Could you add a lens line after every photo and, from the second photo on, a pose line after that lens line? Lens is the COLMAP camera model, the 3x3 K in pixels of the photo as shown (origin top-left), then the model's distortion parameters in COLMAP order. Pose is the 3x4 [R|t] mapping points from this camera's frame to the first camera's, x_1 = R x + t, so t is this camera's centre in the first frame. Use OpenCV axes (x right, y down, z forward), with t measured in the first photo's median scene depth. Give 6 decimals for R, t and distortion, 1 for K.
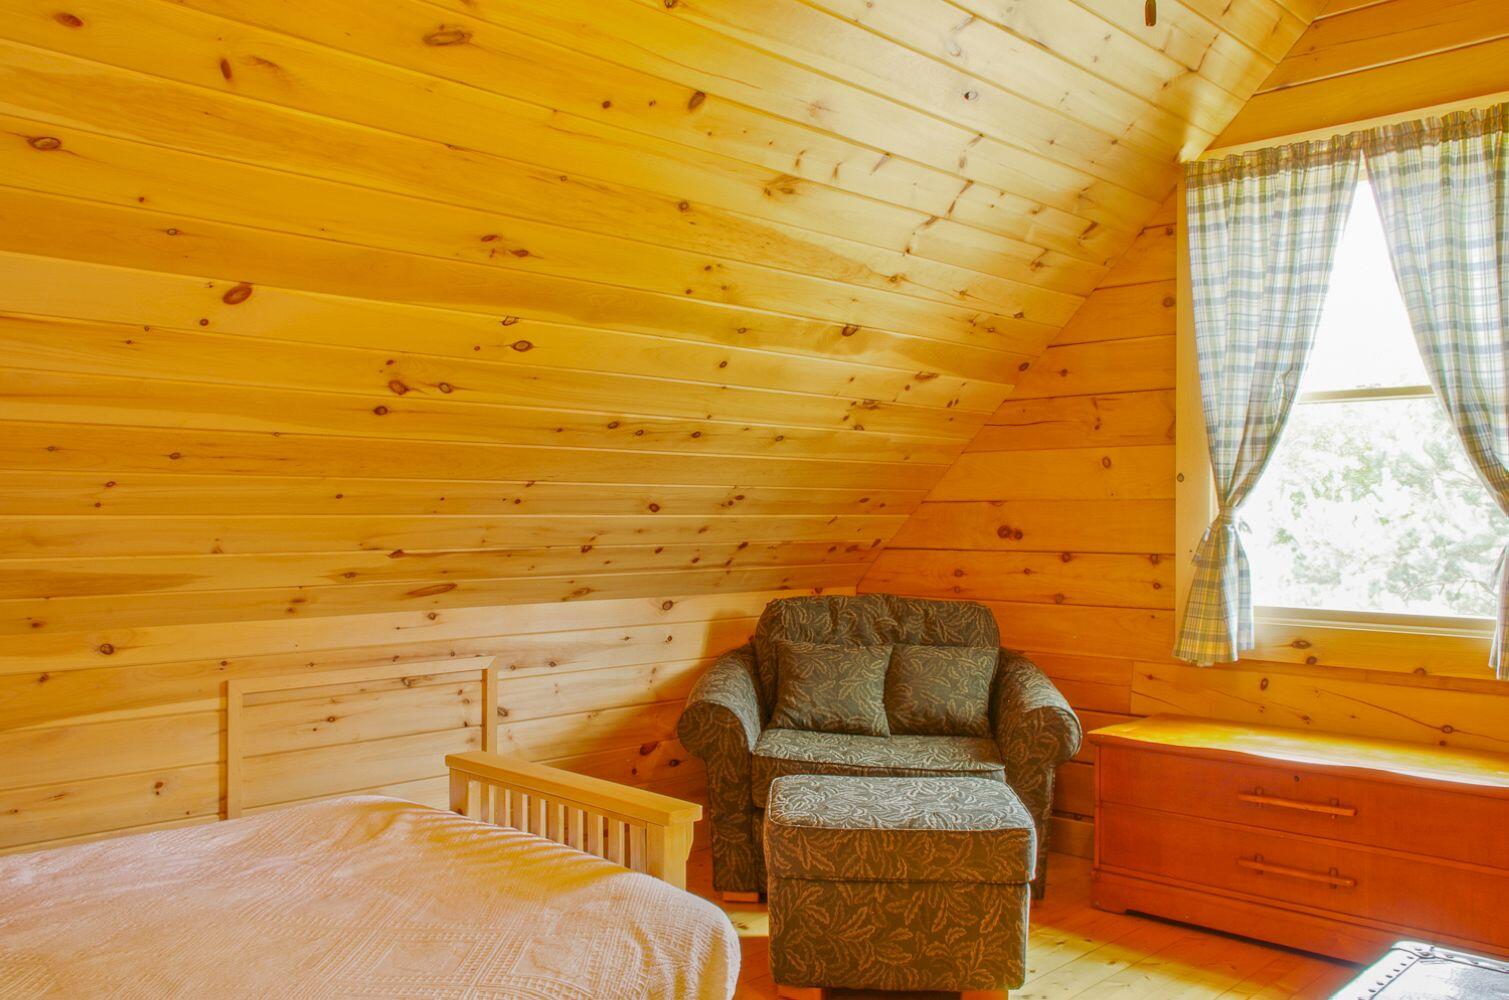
lens RADIAL K [[1256.9, 0, 748.5], [0, 1256.9, 514.2], [0, 0, 1]] dist [-0.042735, 0.051871]
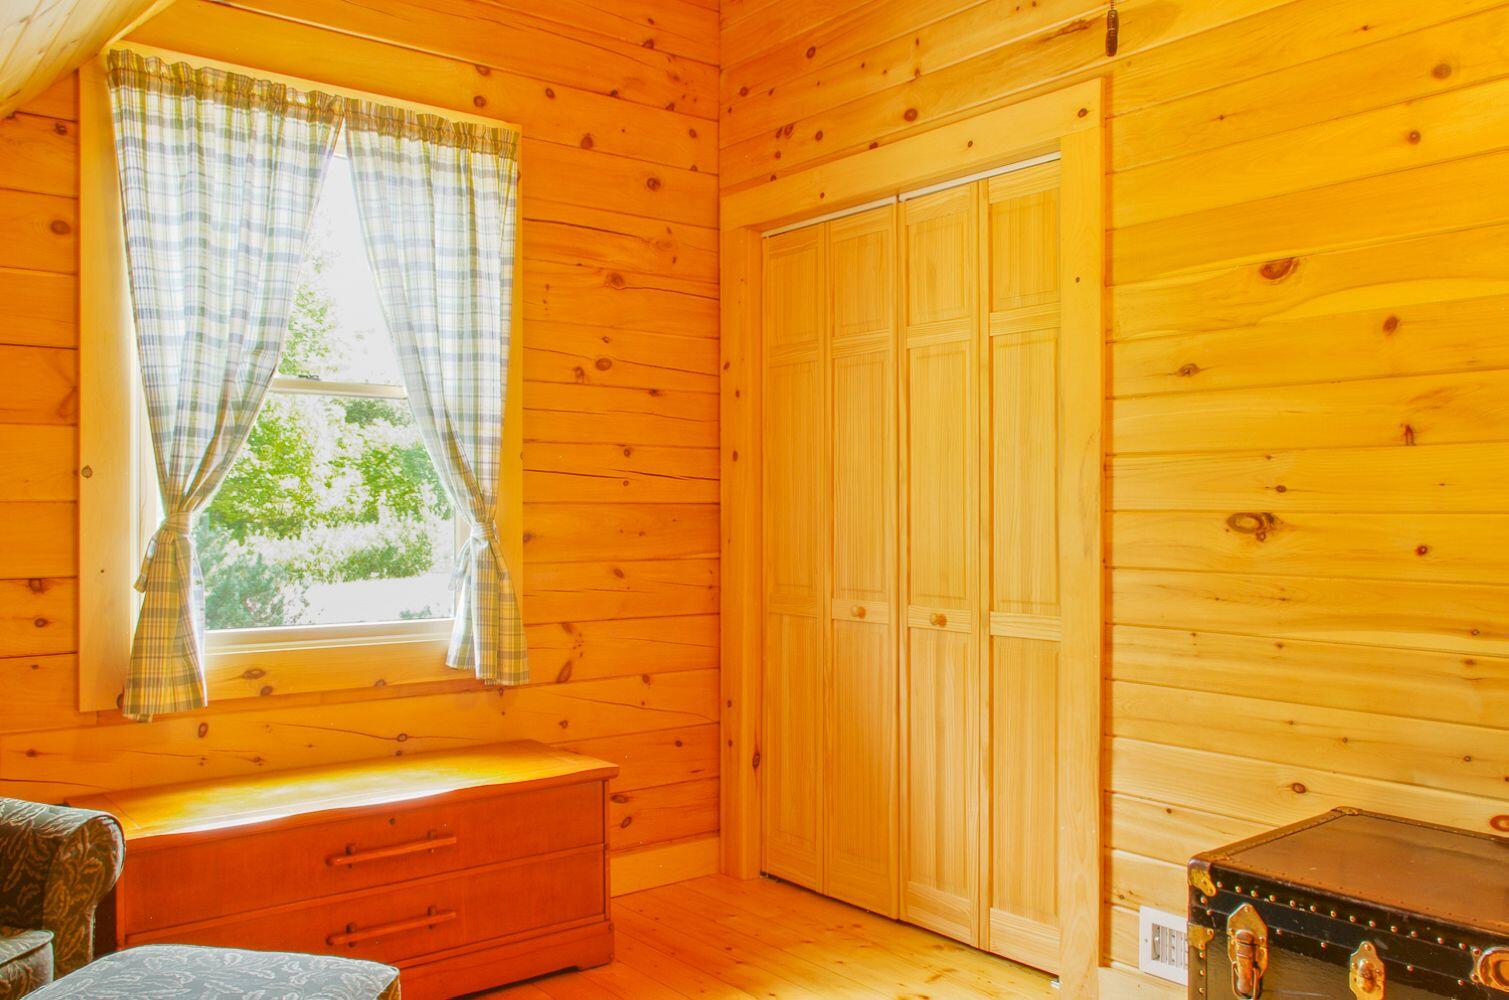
lens RADIAL K [[1261.9, 0, 756.2], [0, 1261.9, 511.6], [0, 0, 1]] dist [-0.045884, 0.067040]
pose [[0.132700, -0.006365, 0.991136, -0.353849], [0.001958, 0.999979, 0.006159, -0.010341], [-0.991154, 0.001124, 0.132710, 0.549454]]
